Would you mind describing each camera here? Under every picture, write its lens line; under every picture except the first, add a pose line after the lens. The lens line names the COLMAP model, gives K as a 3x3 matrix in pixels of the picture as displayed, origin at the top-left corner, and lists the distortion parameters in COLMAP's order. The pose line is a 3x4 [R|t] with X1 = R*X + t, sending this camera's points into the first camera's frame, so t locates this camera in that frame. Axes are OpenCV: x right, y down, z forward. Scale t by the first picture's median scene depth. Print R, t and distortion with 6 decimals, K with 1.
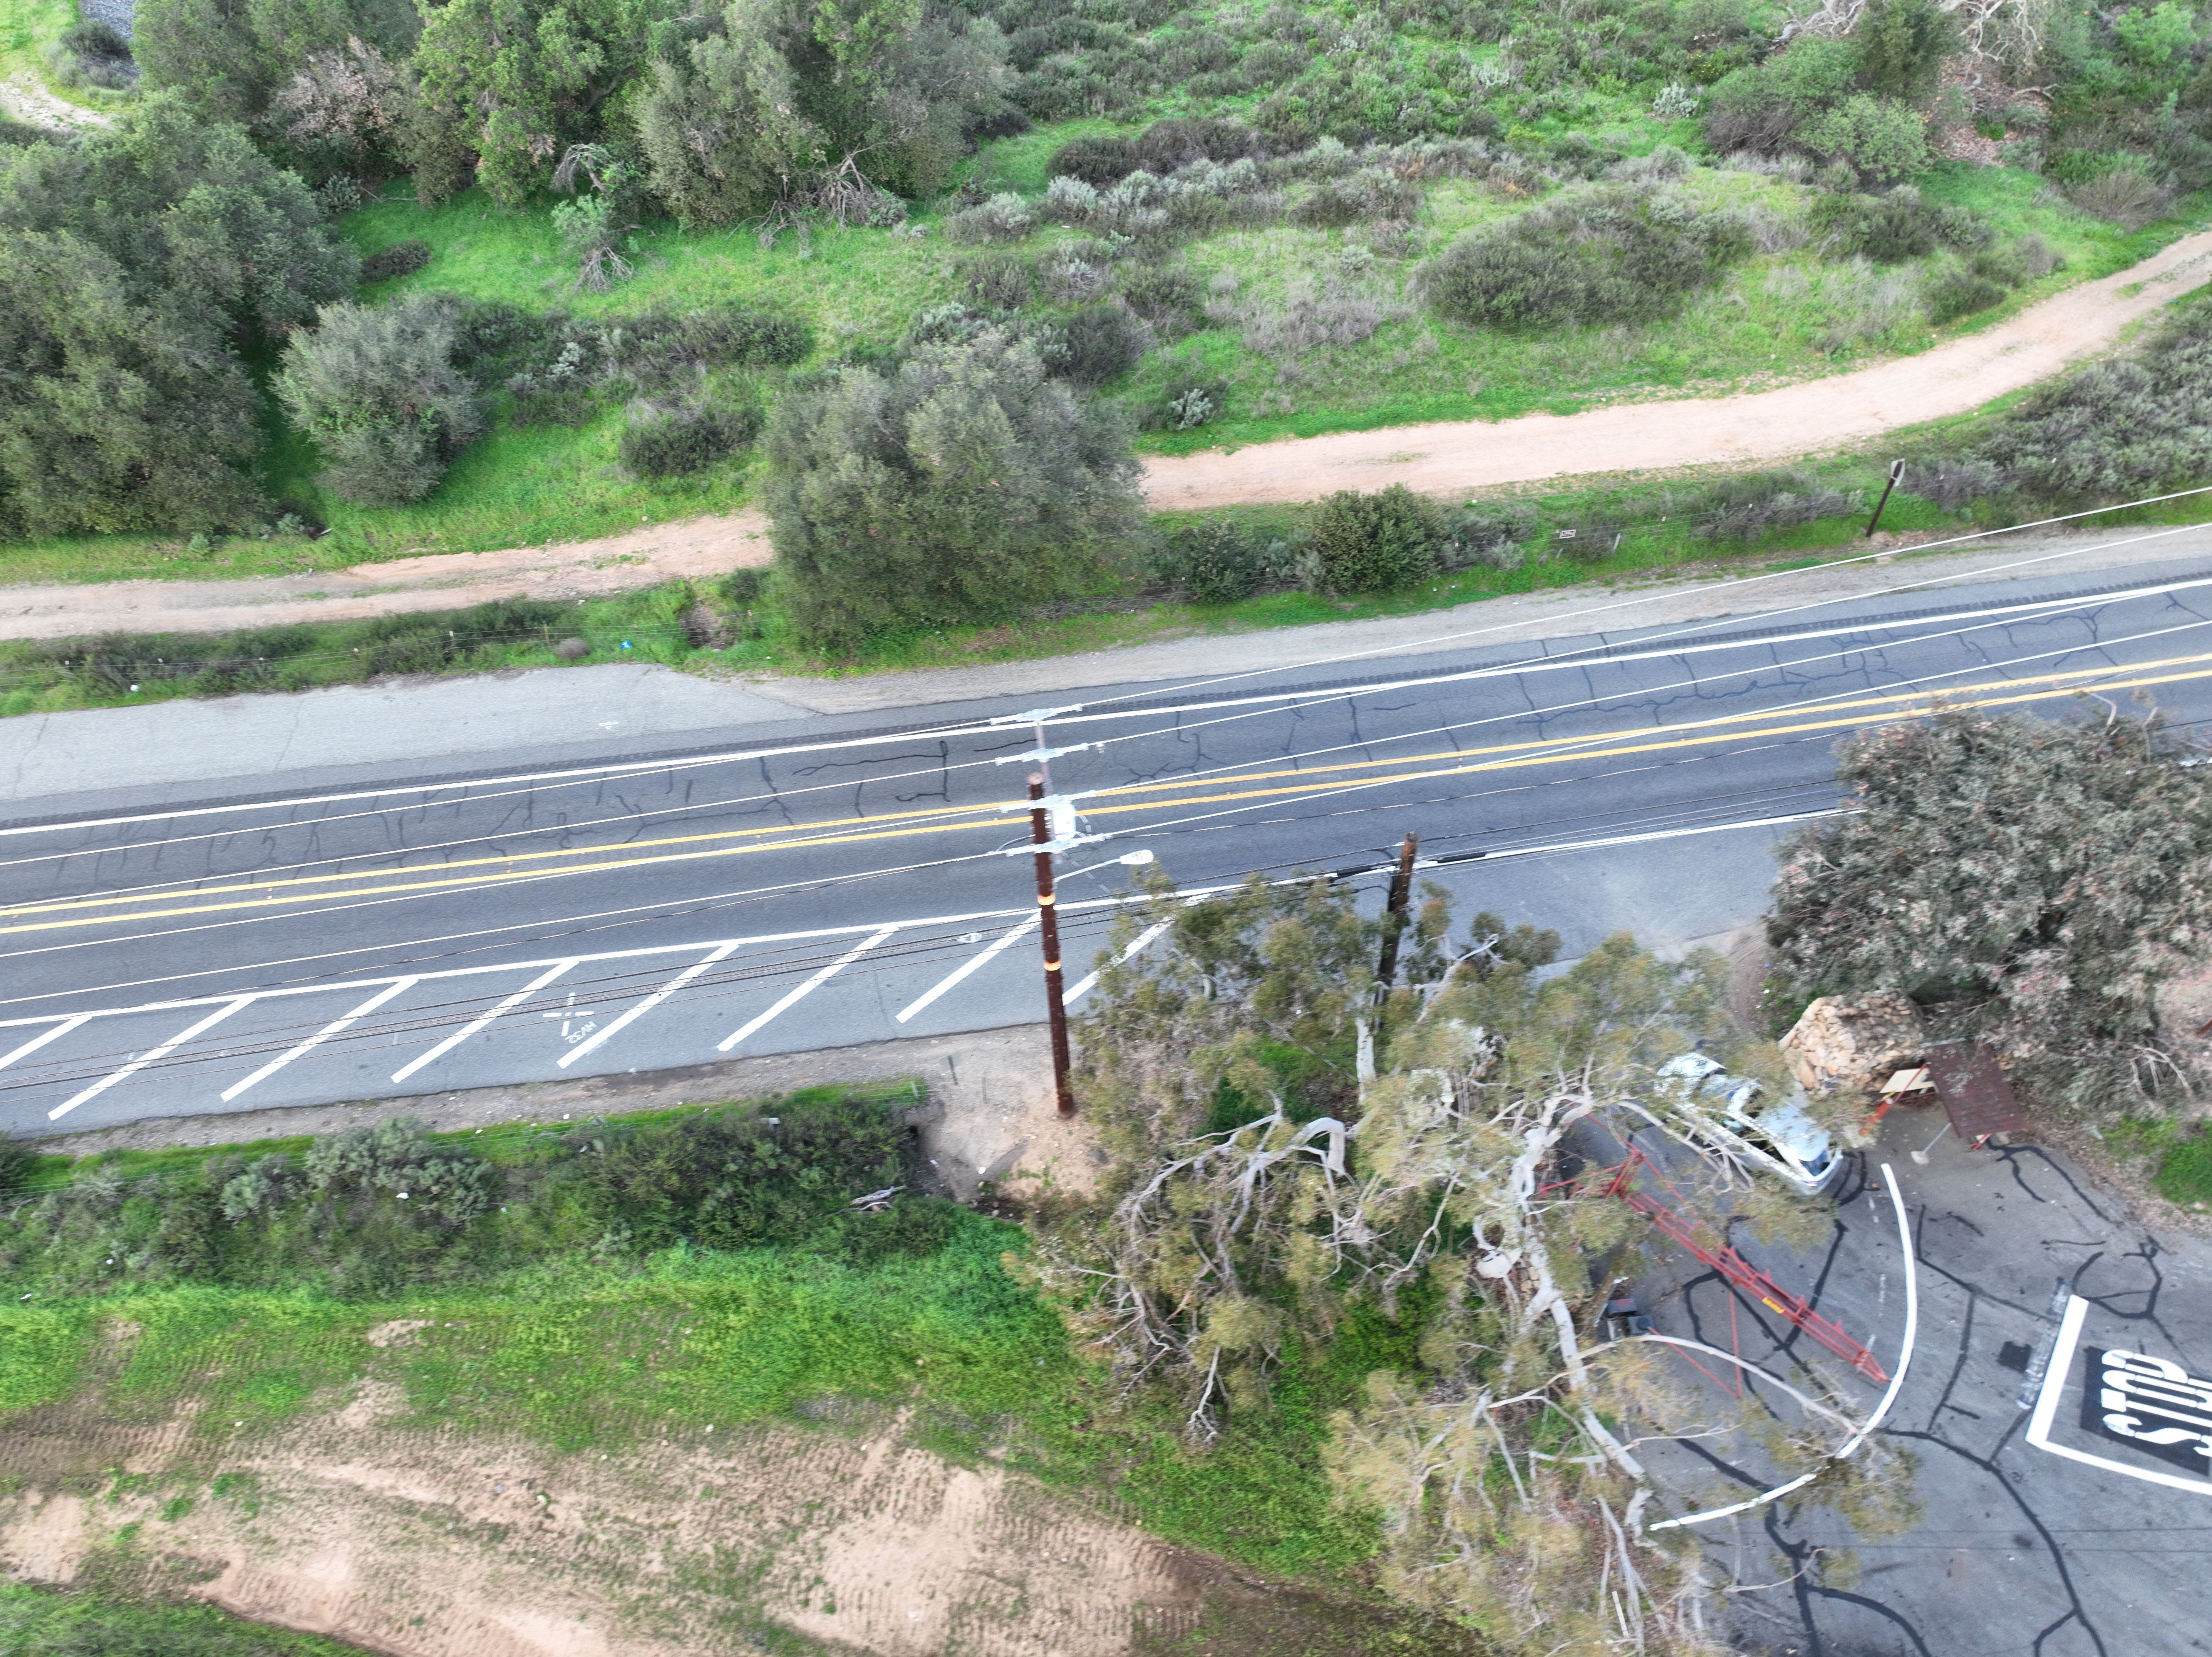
lens RADIAL K [[1563.8, 0, 1106.0], [0, 1563.8, 828.5], [0, 0, 1]] dist [0.000007, 0.014153]
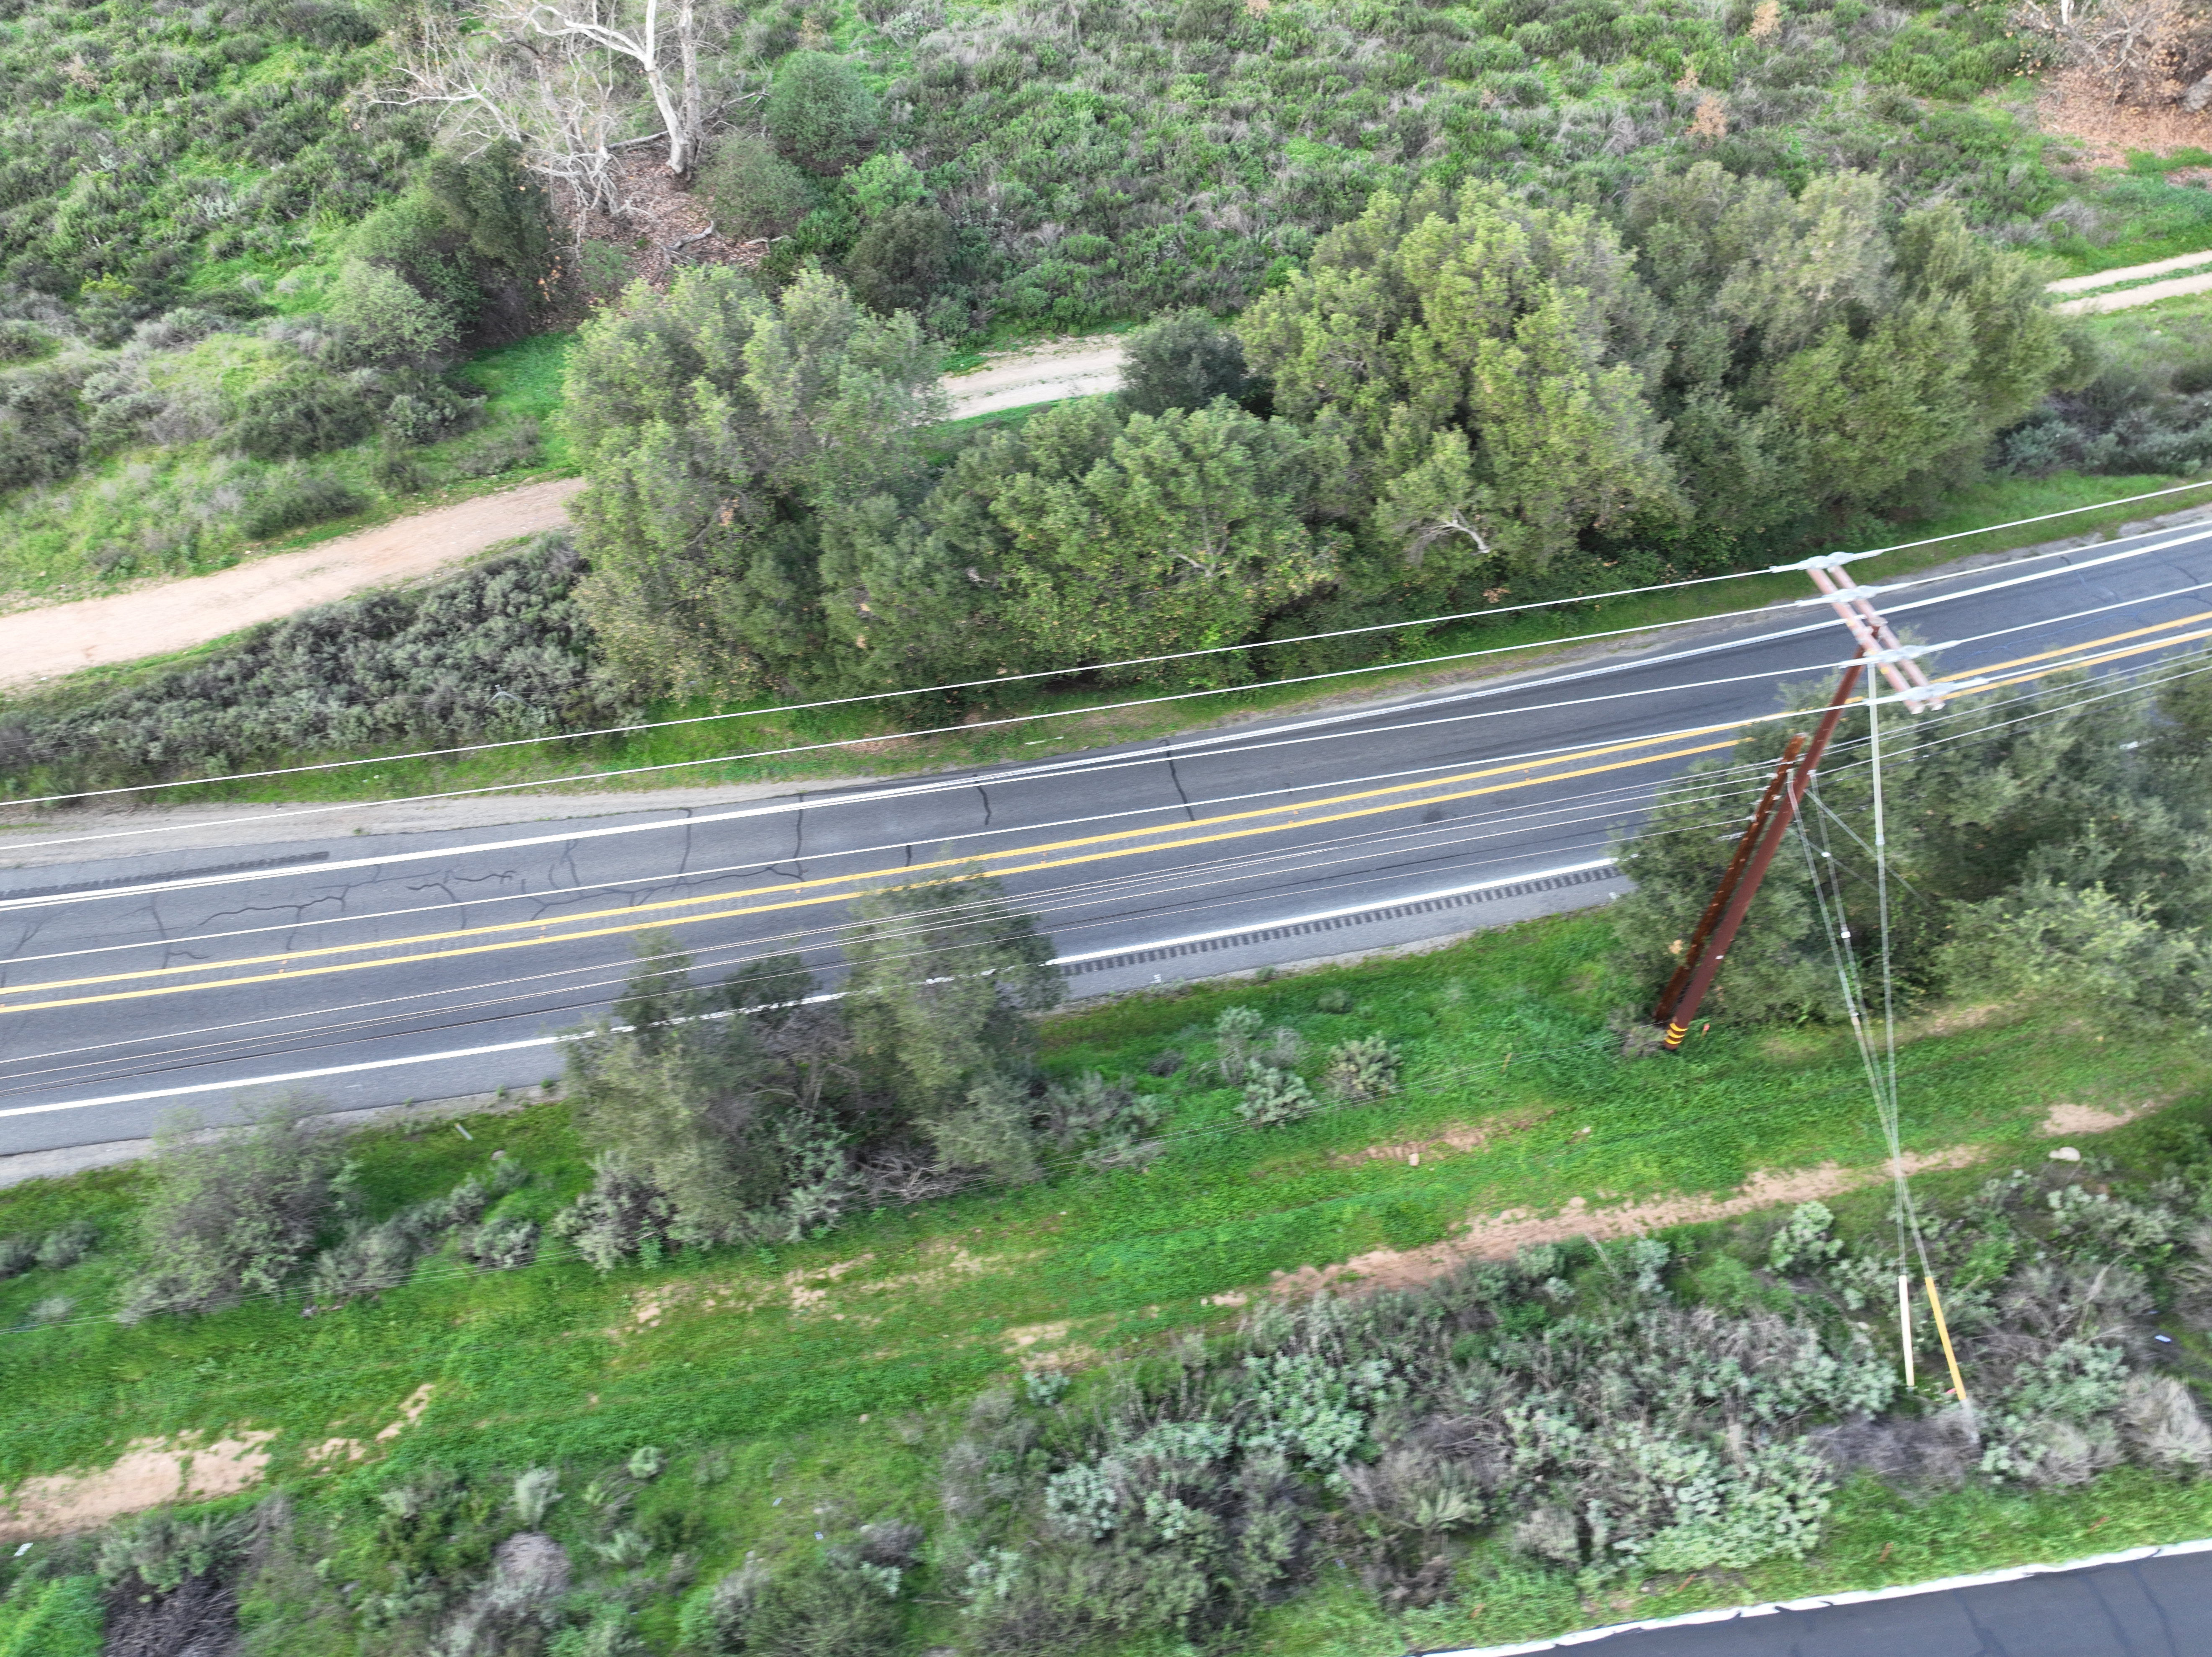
lens RADIAL K [[1550.4, 0, 1104.1], [0, 1550.4, 841.6], [0, 0, 1]] dist [-0.006776, 0.022877]
pose [[0.999565, 0.024433, -0.016526, 1.133236], [-0.024284, 0.999663, 0.009187, -0.184914], [0.016745, -0.008782, 0.999821, 0.132242]]
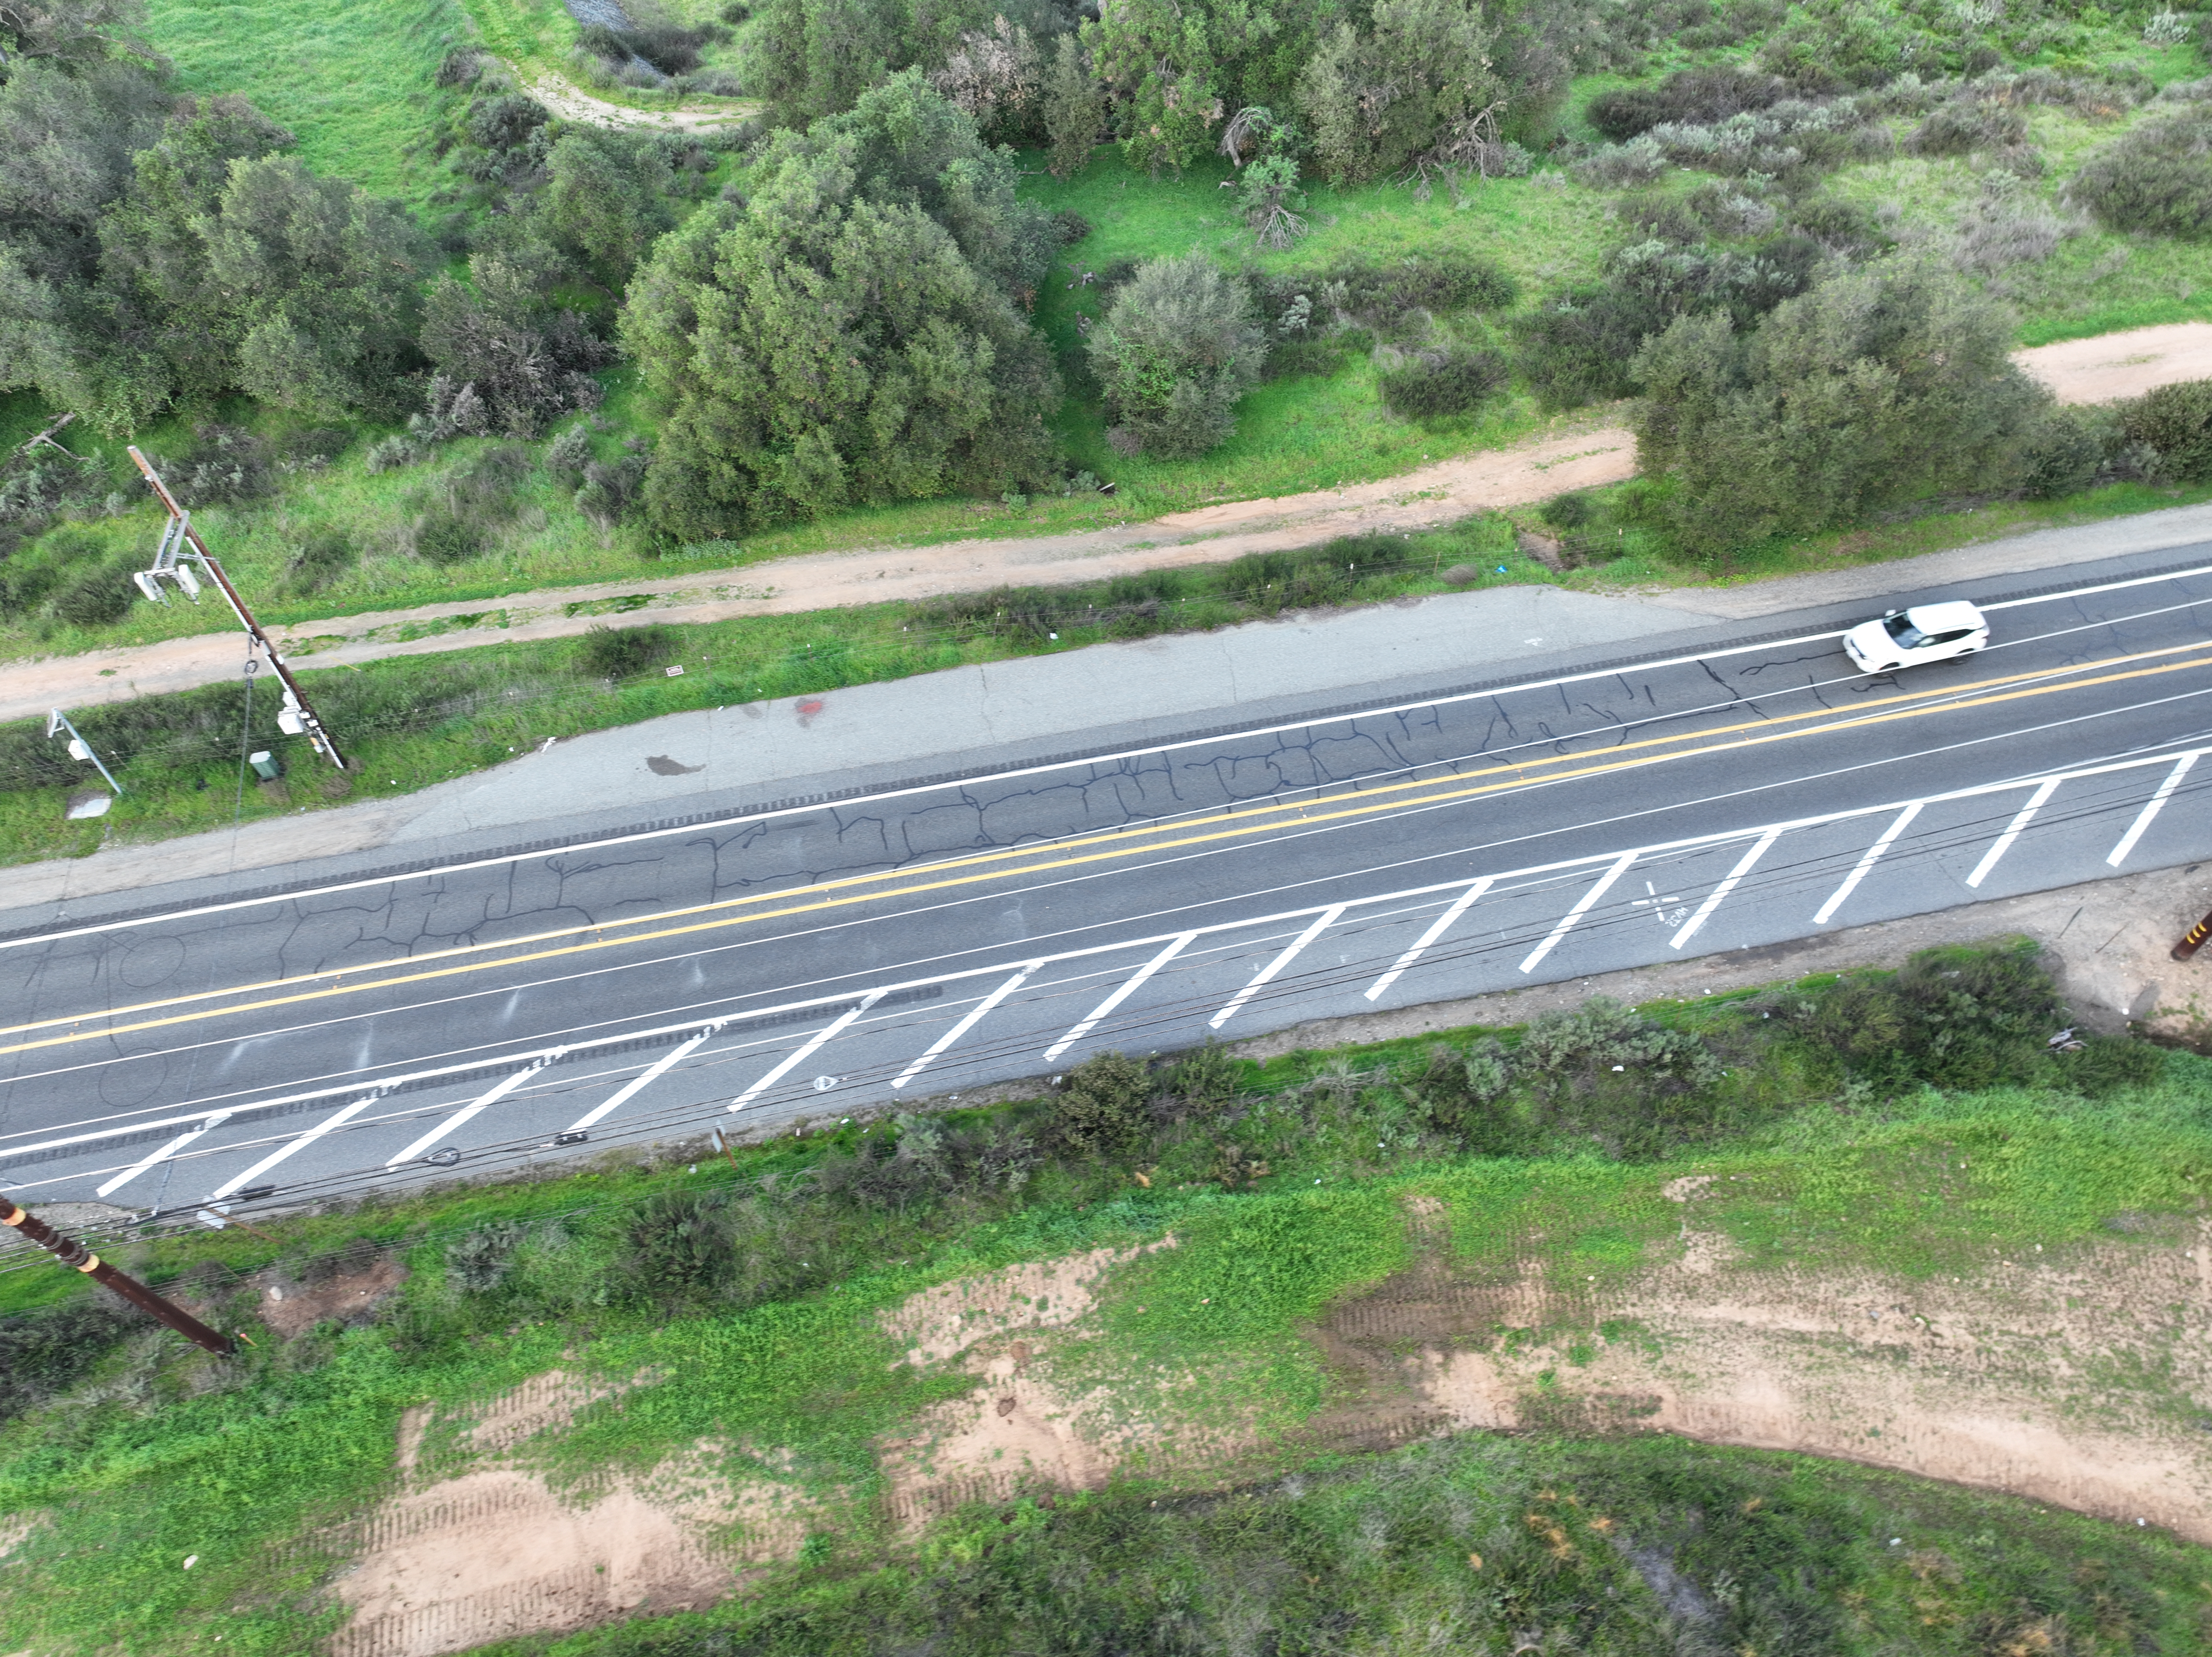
lens RADIAL K [[1550.4, 0, 1104.1], [0, 1550.4, 841.6], [0, 0, 1]] dist [-0.006776, 0.022877]
pose [[0.996968, -0.063542, 0.044916, -0.594131], [0.063334, 0.997974, 0.006045, 0.038346], [-0.045210, -0.003182, 0.998972, -0.019034]]
